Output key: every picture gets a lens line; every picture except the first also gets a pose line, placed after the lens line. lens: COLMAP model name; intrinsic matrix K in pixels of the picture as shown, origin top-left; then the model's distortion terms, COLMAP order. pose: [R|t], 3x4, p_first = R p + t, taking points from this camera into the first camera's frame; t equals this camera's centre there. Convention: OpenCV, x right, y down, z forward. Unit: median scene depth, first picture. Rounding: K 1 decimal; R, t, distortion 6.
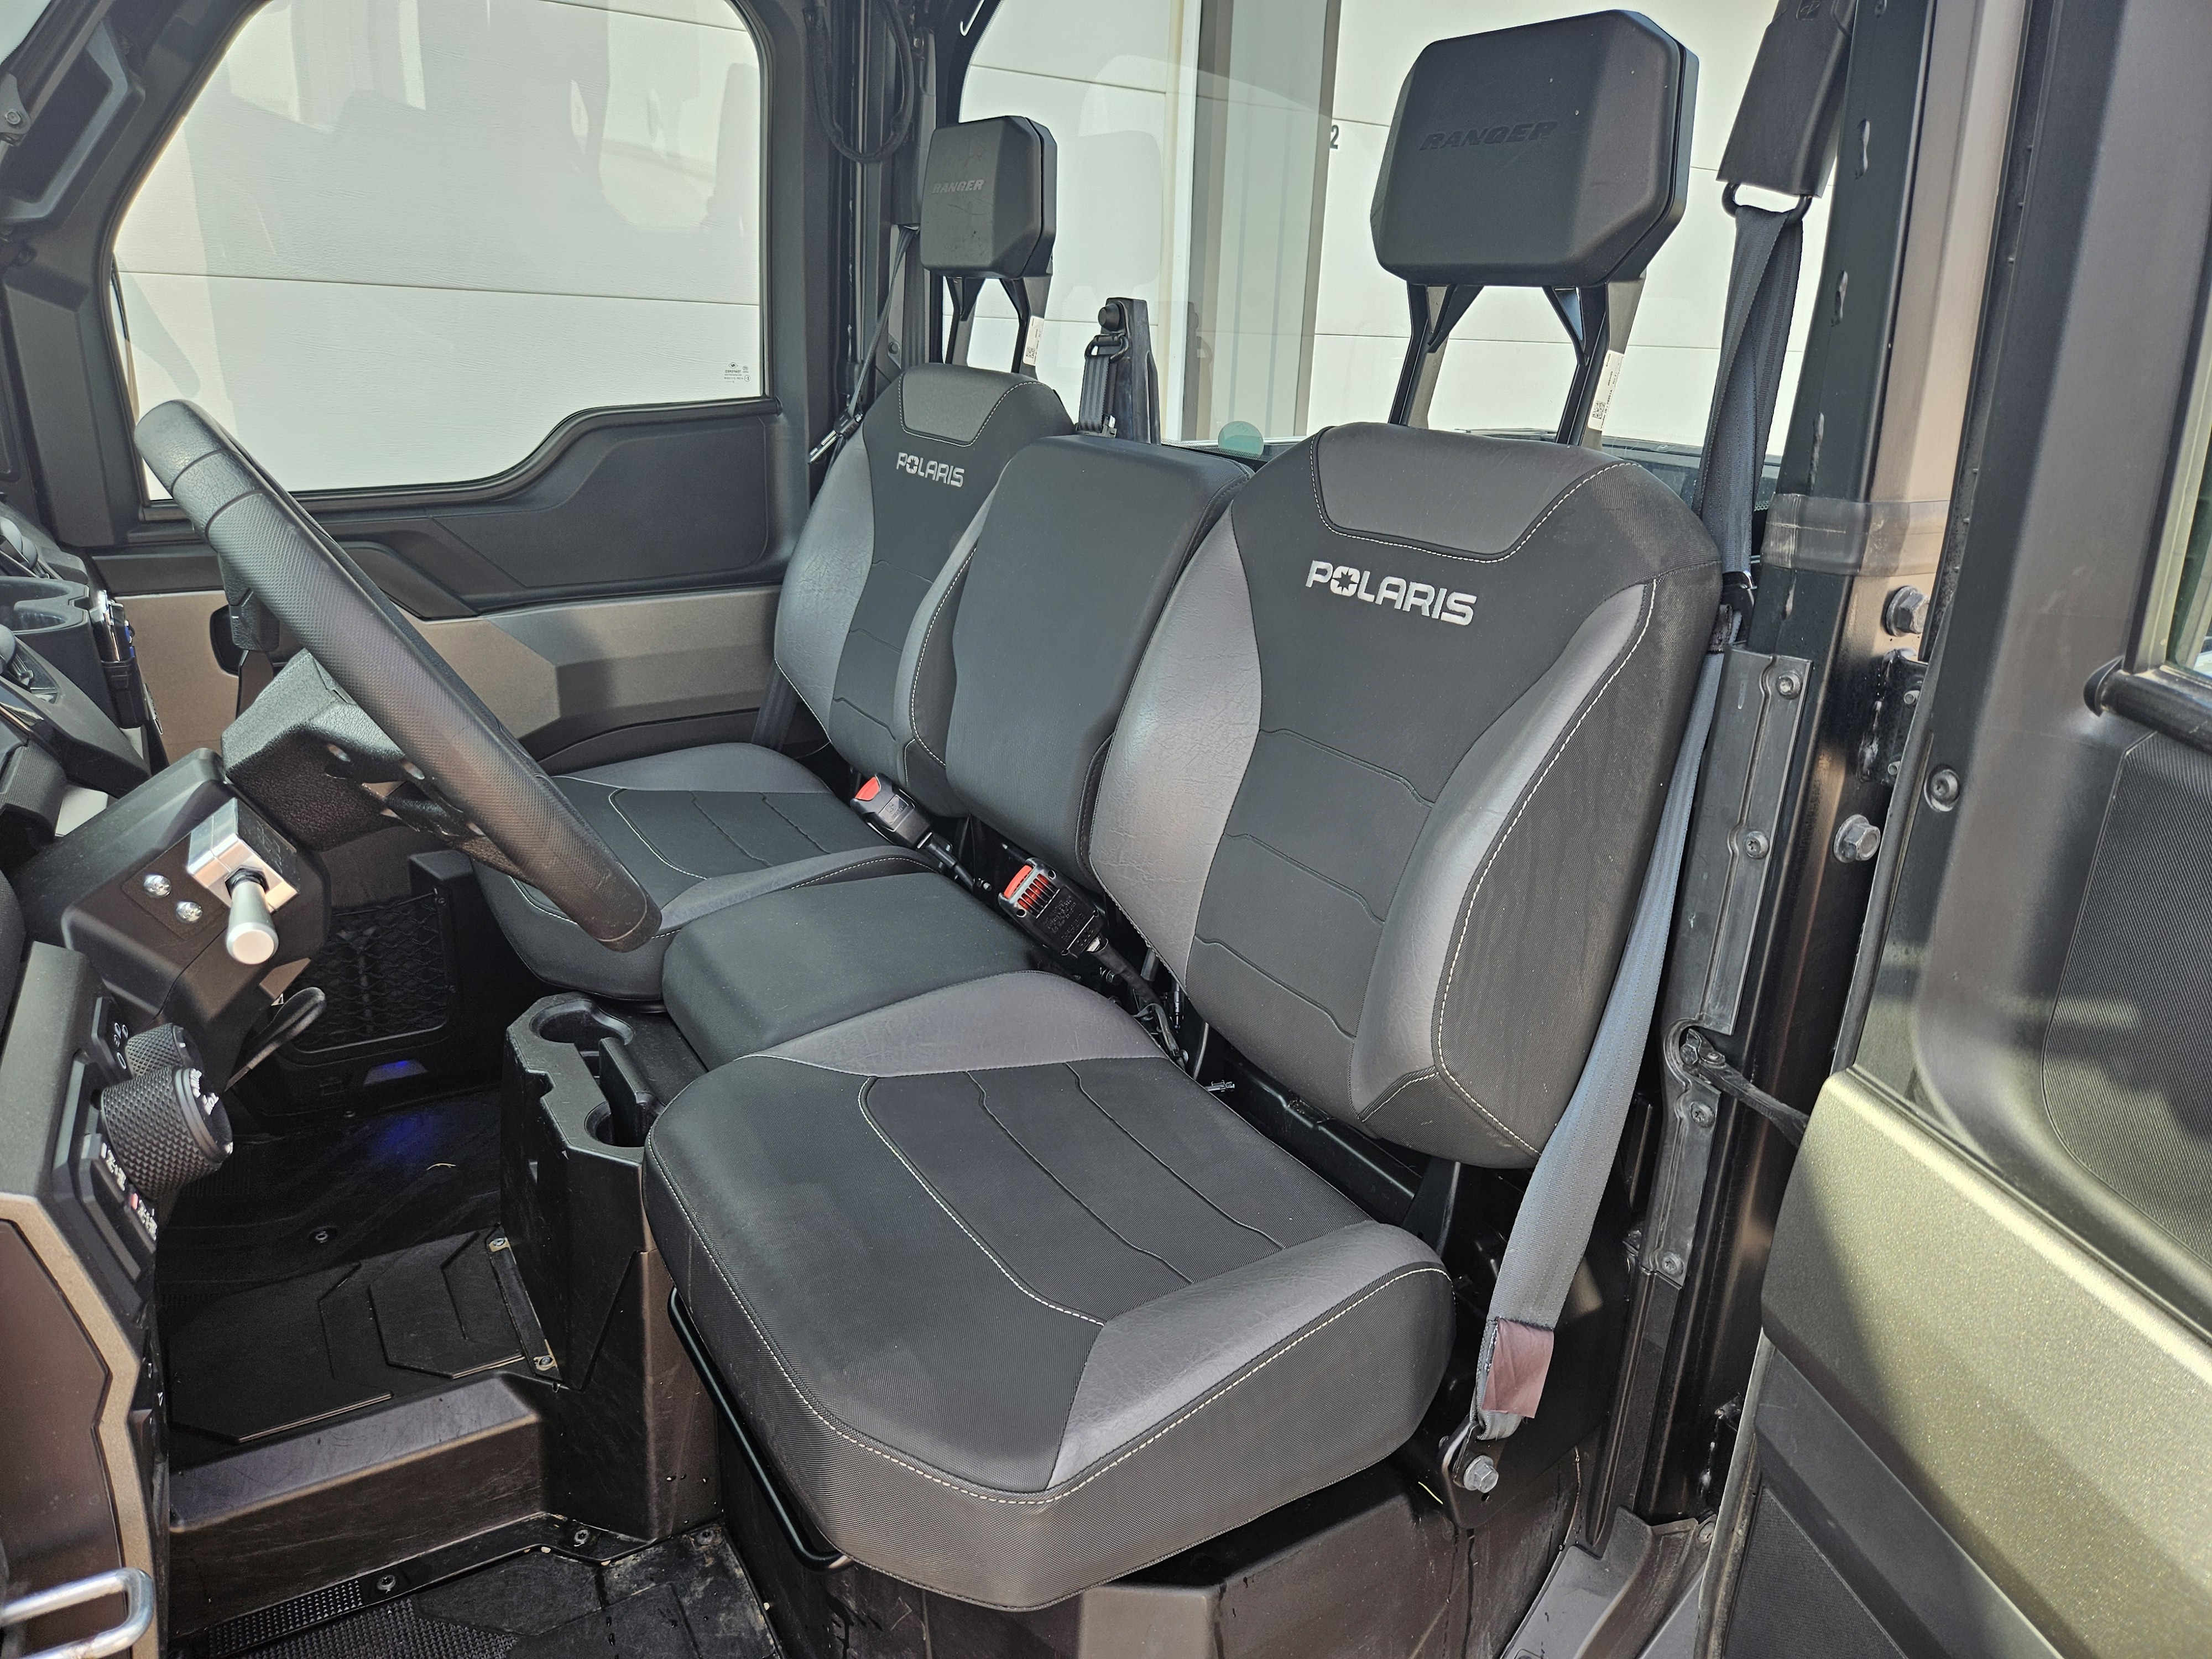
lens RADIAL K [[1507.7, 0, 1045.5], [0, 1507.7, 819.1], [0, 0, 1]] dist [0.030214, -0.002121]
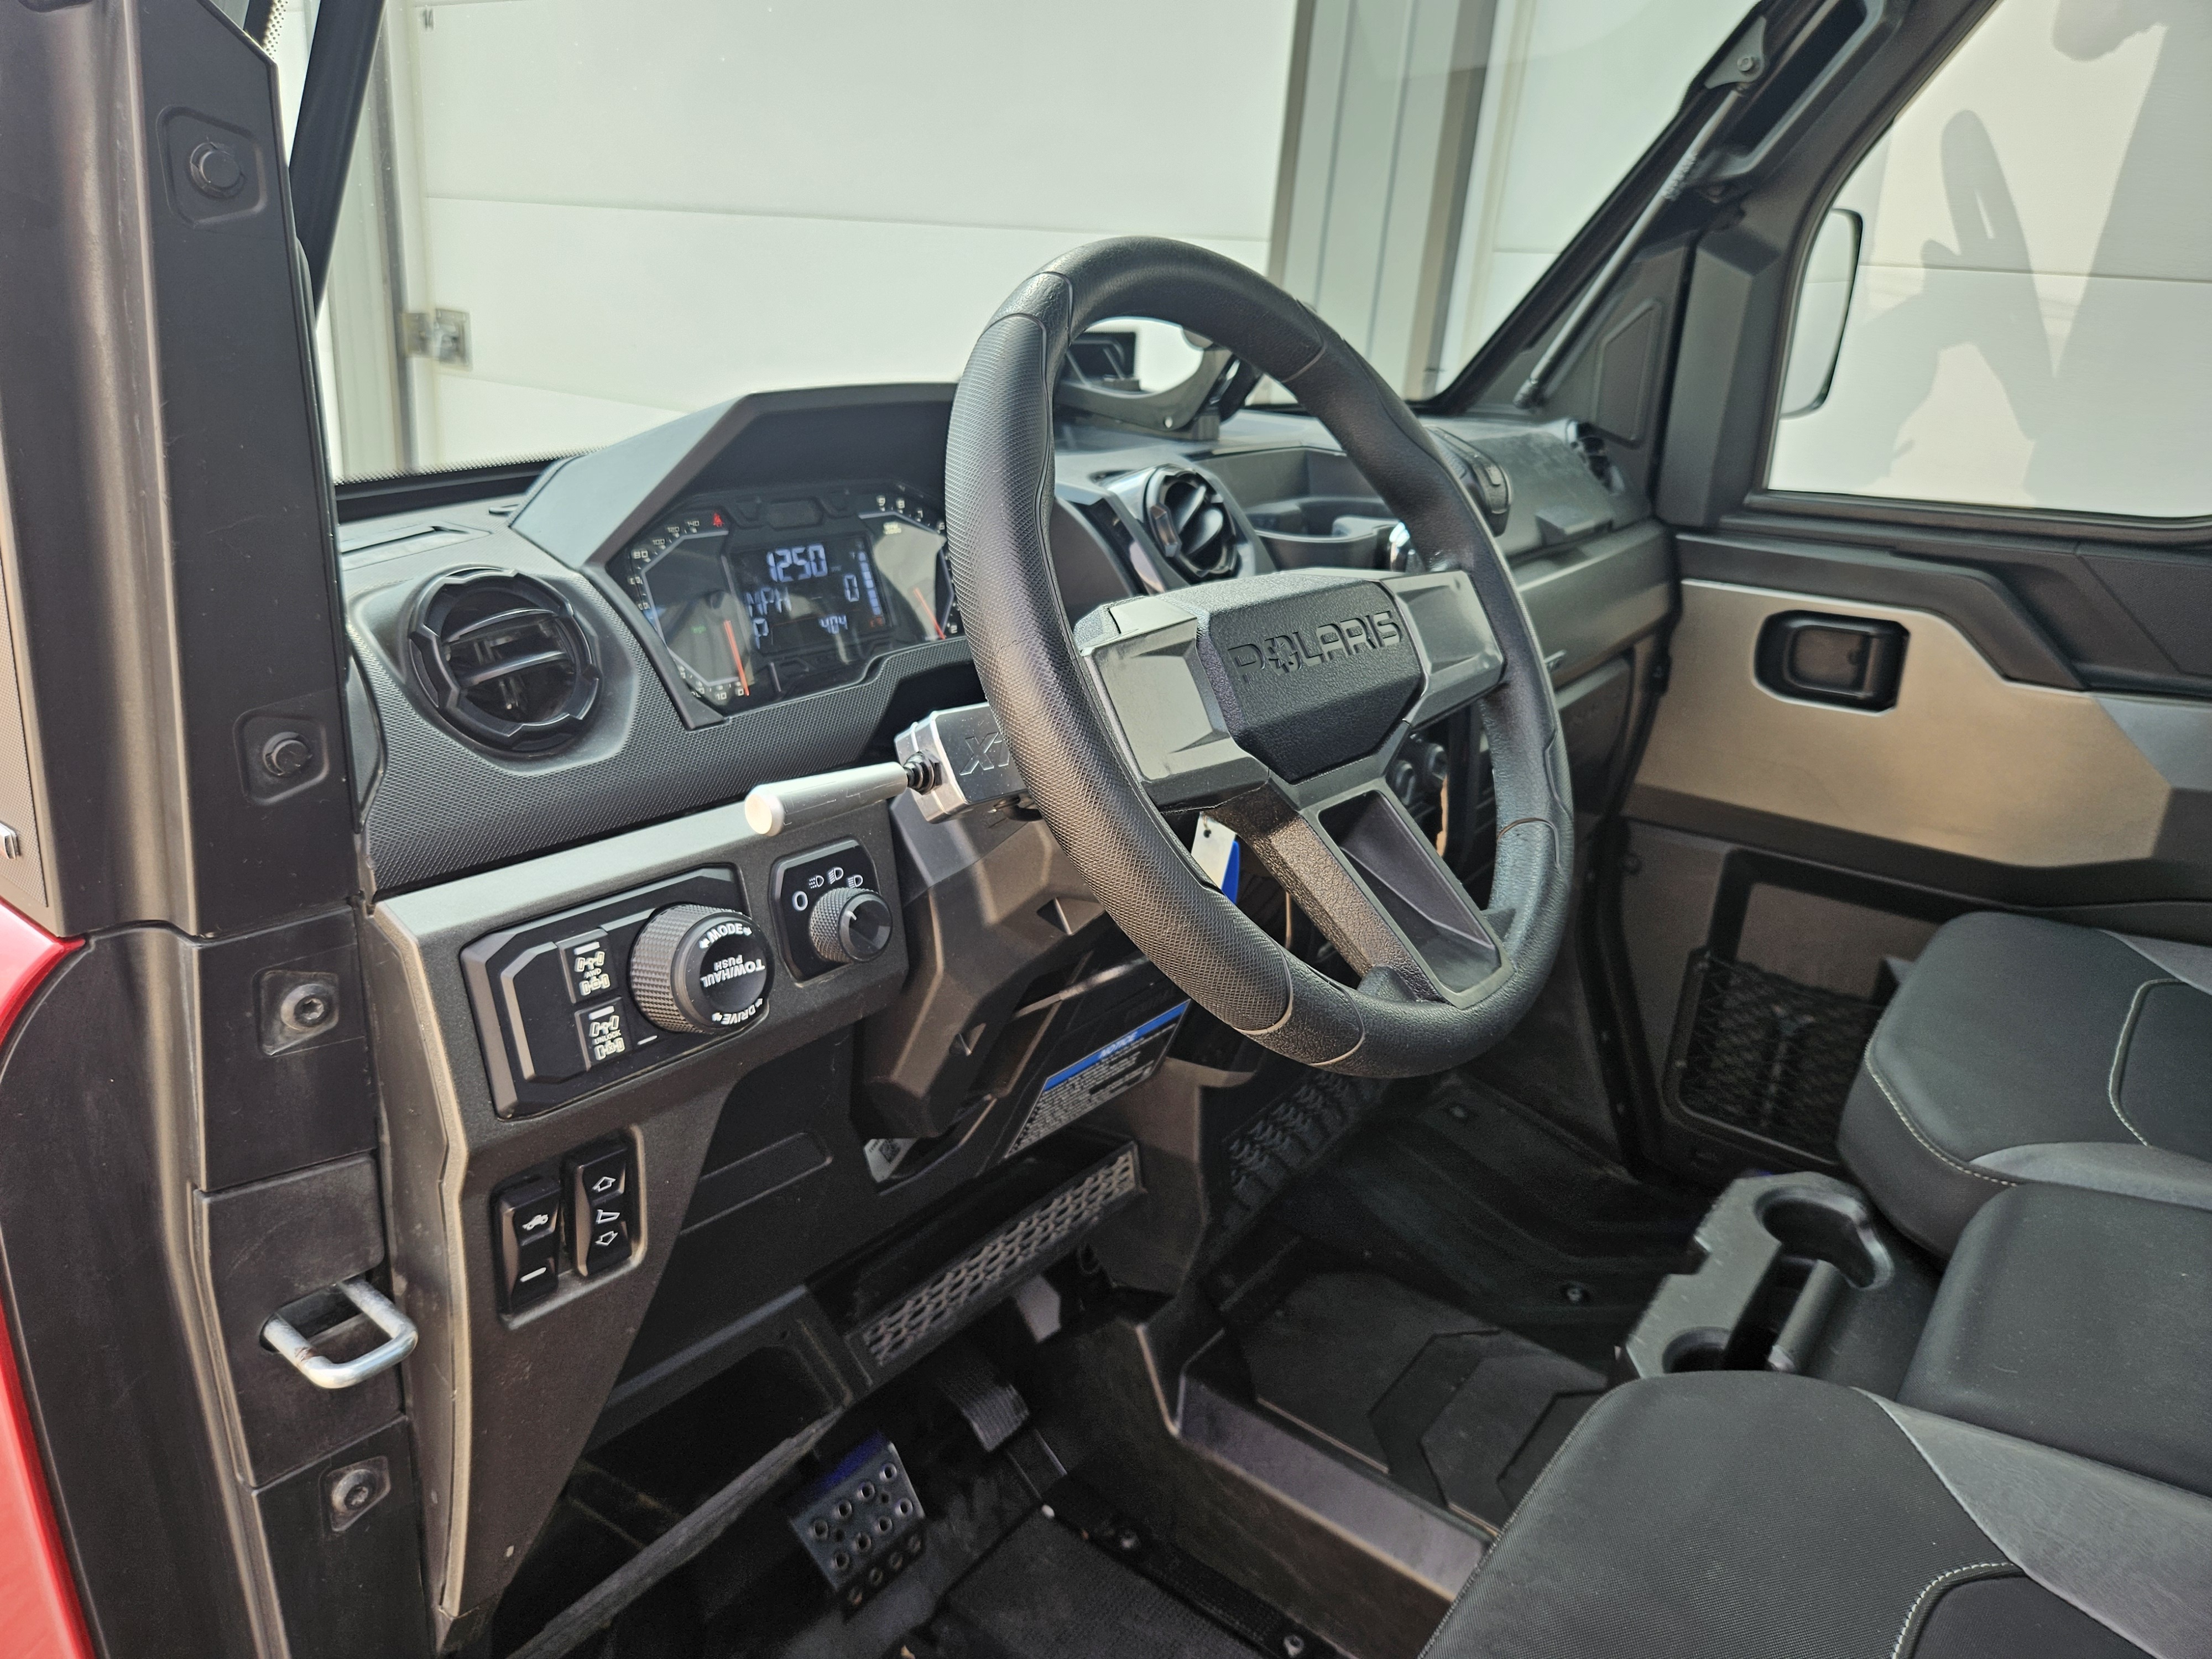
lens RADIAL K [[1507.7, 0, 1045.5], [0, 1507.7, 819.1], [0, 0, 1]] dist [0.030214, -0.002121]
pose [[0.396376, 0.309429, -0.864372, 0.110934], [-0.339136, 0.924251, 0.175347, -0.045324], [0.853155, 0.223637, 0.471290, 0.292811]]
